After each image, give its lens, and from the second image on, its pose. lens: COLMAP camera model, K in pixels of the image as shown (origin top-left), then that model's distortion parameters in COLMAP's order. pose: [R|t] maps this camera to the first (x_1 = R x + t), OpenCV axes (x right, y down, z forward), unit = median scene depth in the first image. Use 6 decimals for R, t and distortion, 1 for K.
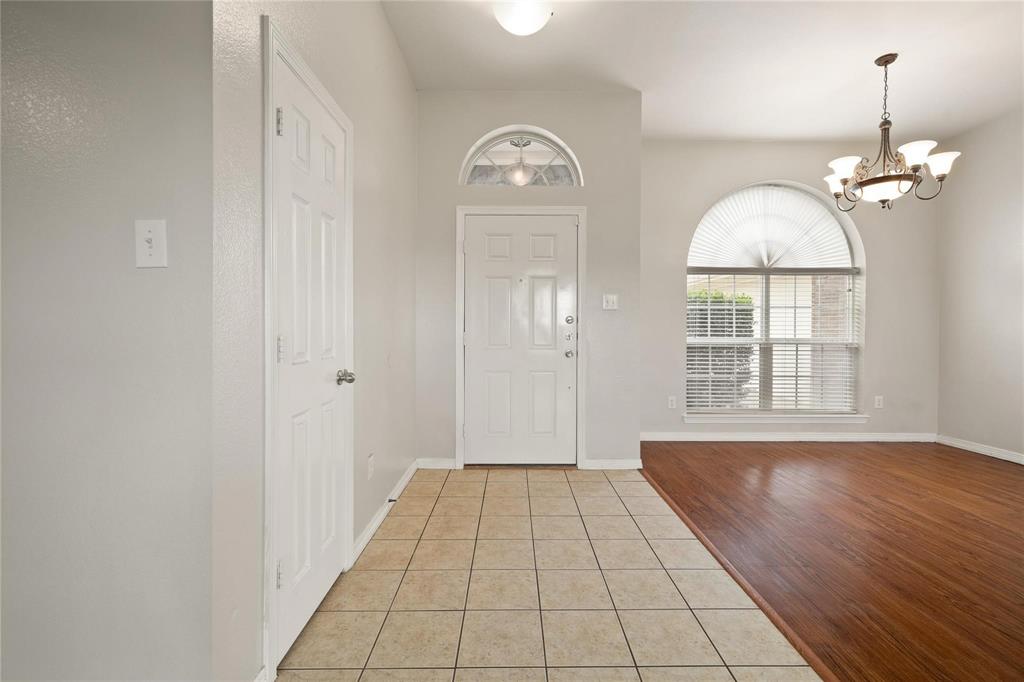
lens RADIAL K [[438.0, 0, 523.6], [0, 438.0, 322.4], [0, 0, 1]] dist [-0.001488, -0.000107]
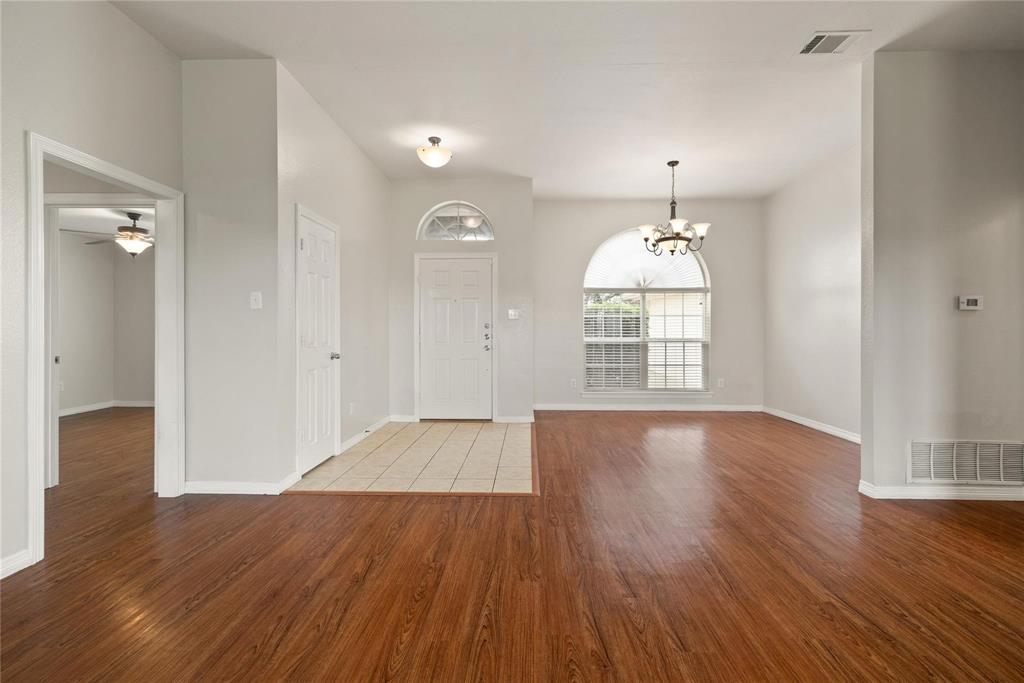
lens RADIAL K [[438.0, 0, 521.2], [0, 438.0, 329.9], [0, 0, 1]] dist [-0.001488, -0.000107]
pose [[0.998726, -0.006706, -0.050006, 0.247173], [0.007047, 0.999953, 0.006635, -0.002086], [0.049959, -0.006979, 0.998727, -0.437748]]
